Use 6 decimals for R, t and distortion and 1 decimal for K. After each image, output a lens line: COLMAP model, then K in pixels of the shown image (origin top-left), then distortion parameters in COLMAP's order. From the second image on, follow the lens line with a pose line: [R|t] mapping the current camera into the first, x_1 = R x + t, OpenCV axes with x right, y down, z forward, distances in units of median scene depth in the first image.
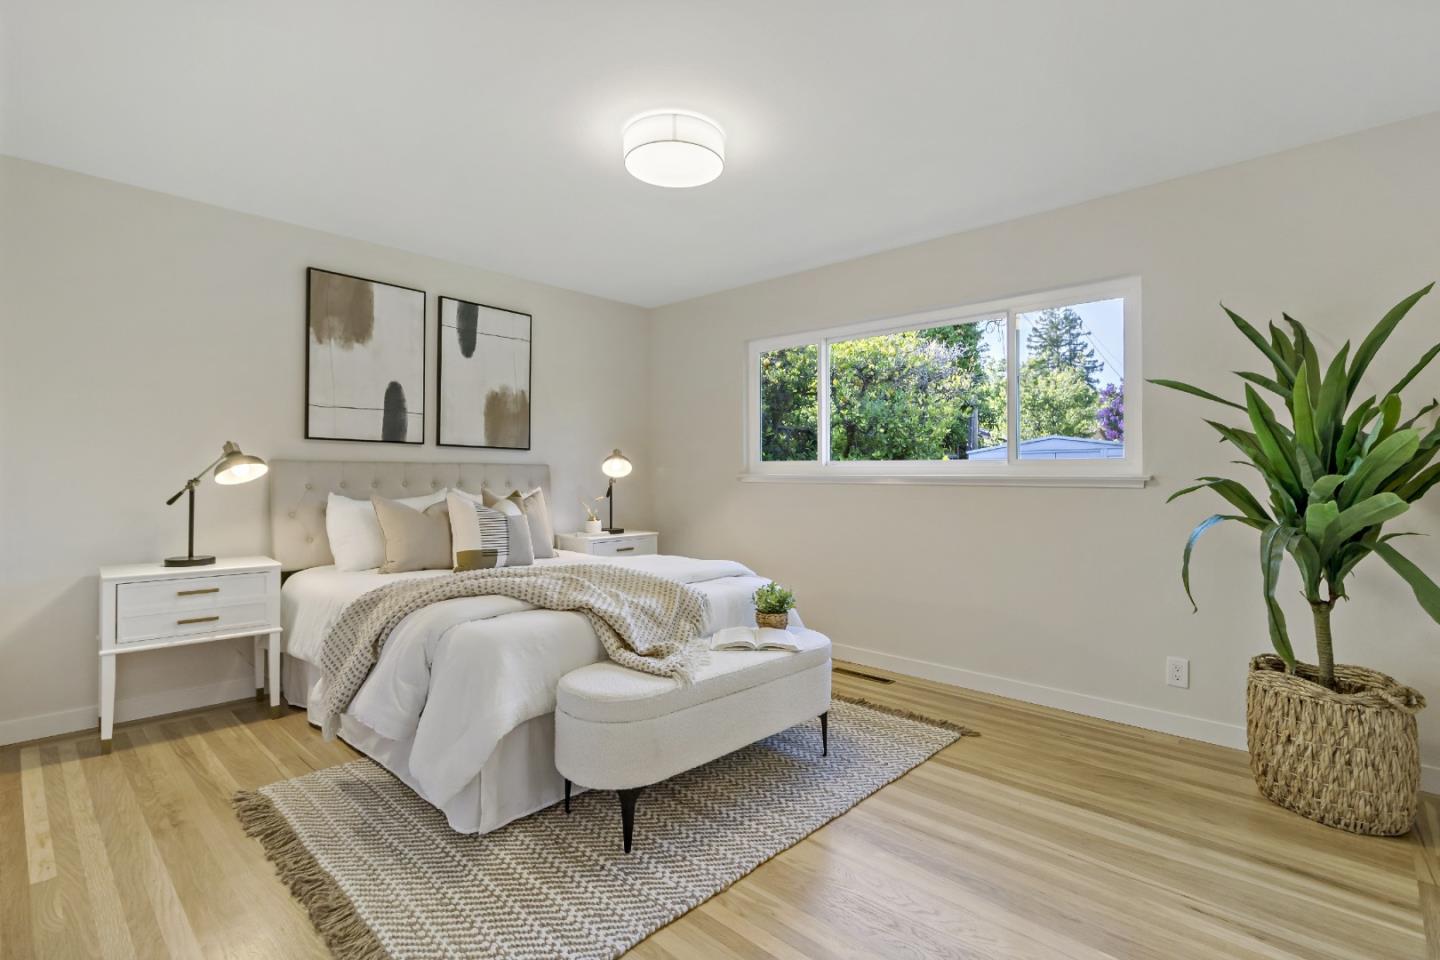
lens RADIAL K [[686.2, 0, 722.0], [0, 686.2, 463.1], [0, 0, 1]] dist [-0.000549, -0.000078]
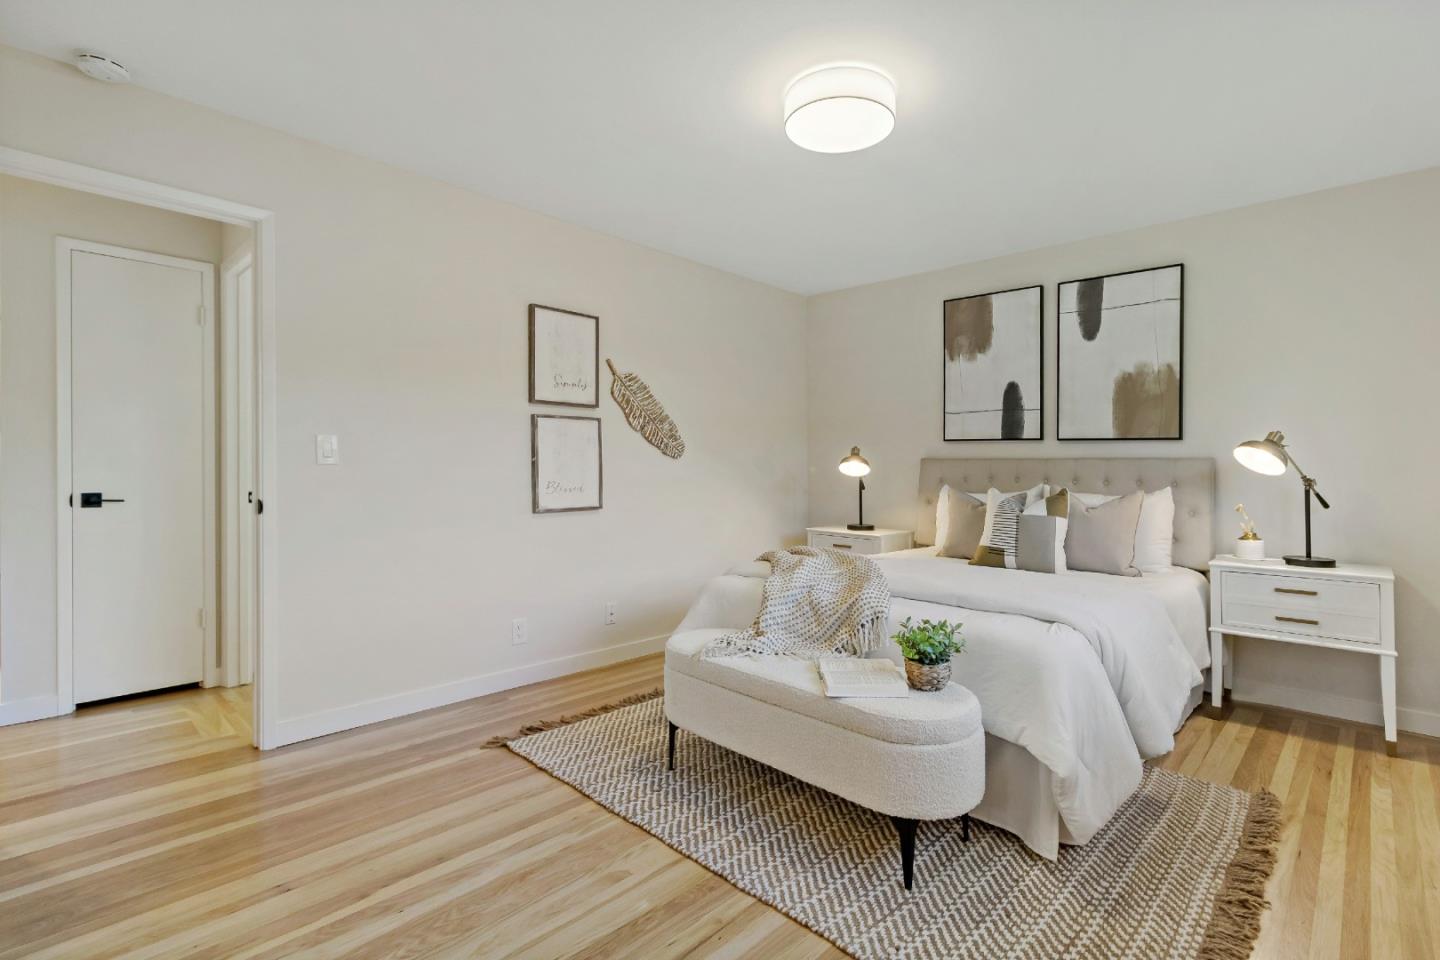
lens RADIAL K [[671.5, 0, 733.9], [0, 671.5, 475.1], [0, 0, 1]] dist [-0.000317, 0.000568]
pose [[-0.005322, 0.008698, -0.999948, 0.537088], [0.011322, 0.999899, 0.008637, 0.010068], [0.999922, -0.011276, -0.005420, 0.559465]]
